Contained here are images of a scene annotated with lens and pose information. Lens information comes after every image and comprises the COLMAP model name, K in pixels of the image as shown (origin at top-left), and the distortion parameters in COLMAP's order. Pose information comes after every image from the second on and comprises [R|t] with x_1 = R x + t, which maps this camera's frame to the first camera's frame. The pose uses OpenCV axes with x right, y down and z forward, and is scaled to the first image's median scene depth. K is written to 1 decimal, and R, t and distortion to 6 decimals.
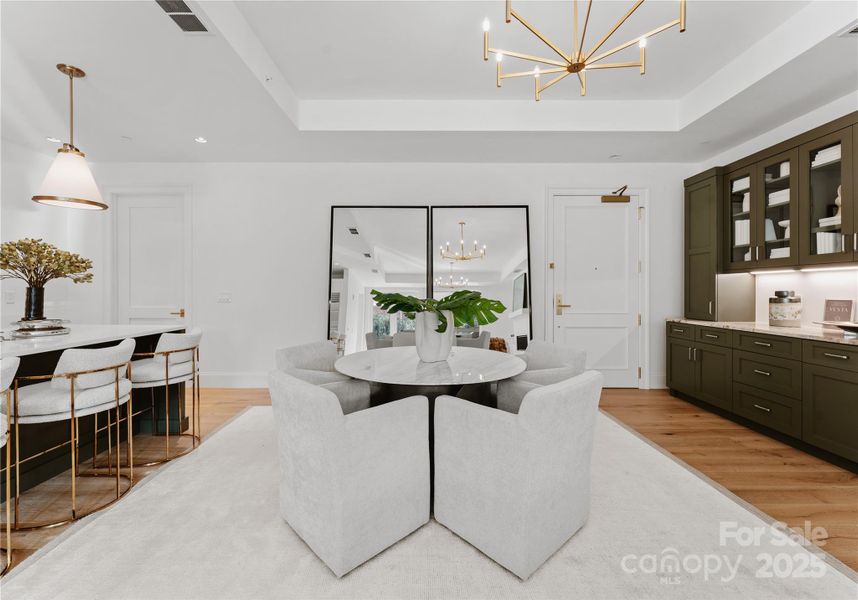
lens RADIAL K [[363.3, 0, 424.7], [0, 363.3, 288.3], [0, 0, 1]] dist [0.001329, -0.000247]
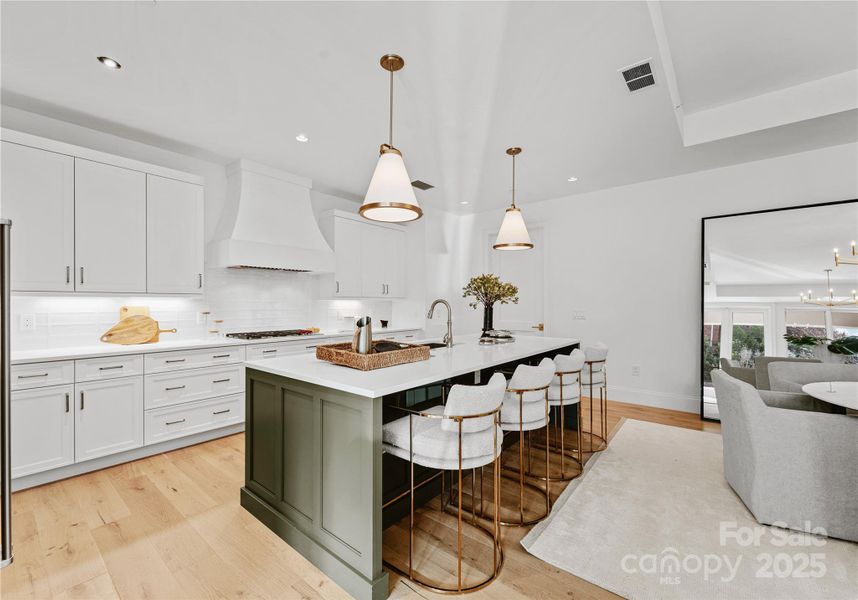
lens RADIAL K [[360.4, 0, 425.7], [0, 360.4, 304.8], [0, 0, 1]] dist [0.002173, 0.000071]
pose [[0.767168, -0.003025, -0.641440, -0.324917], [0.003291, 0.999994, -0.000779, -0.012808], [0.641438, -0.001513, 0.767173, -0.240430]]
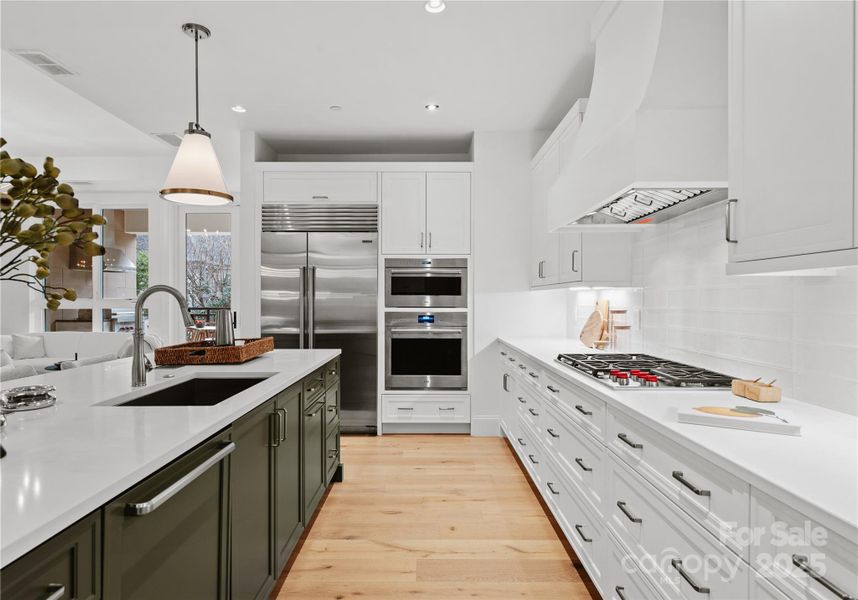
lens RADIAL K [[493.9, 0, 428.9], [0, 493.9, 301.2], [0, 0, 1]] dist [0.000917, -0.000151]
pose [[-0.999951, -0.004395, 0.008824, -1.353423], [-0.004318, 0.999953, 0.008625, -0.016577], [-0.008862, 0.008586, -0.999924, 1.278423]]
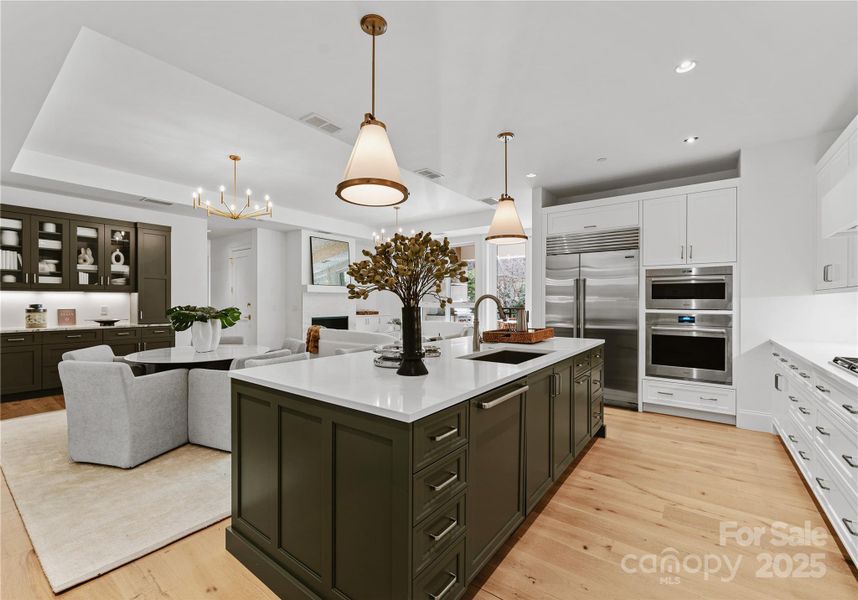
lens RADIAL K [[370.6, 0, 418.3], [0, 370.6, 302.4], [0, 0, 1]] dist [-0.000699, -0.000473]
pose [[-0.783923, -0.006644, 0.620823, -1.402597], [-0.002228, 0.999966, 0.007889, -0.018978], [-0.620854, 0.004801, -0.783911, 1.407111]]
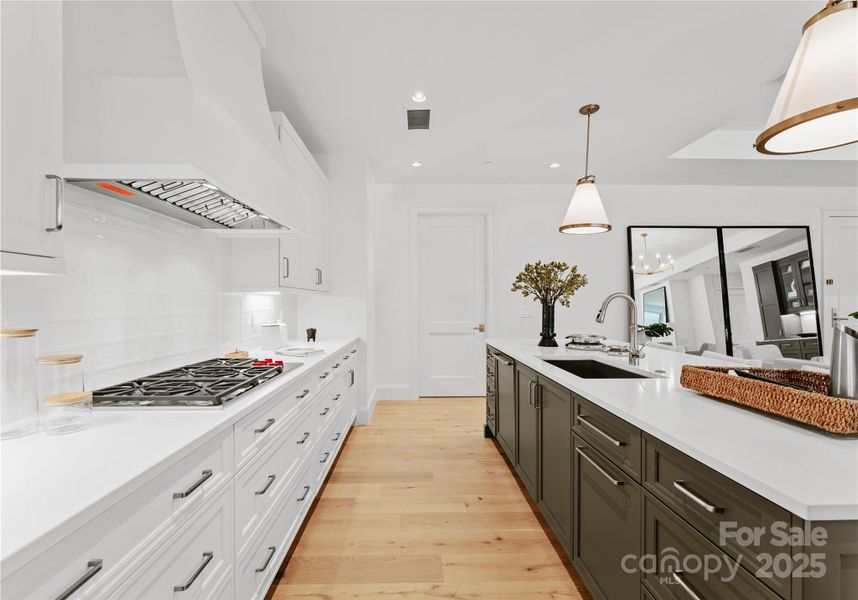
lens RADIAL K [[360.4, 0, 425.7], [0, 360.4, 304.8], [0, 0, 1]] dist [0.002173, 0.000071]
pose [[0.999784, -0.003988, 0.020418, -1.365772], [0.003736, 0.999917, 0.012346, -0.019293], [-0.020465, -0.012267, 0.999715, -0.074808]]
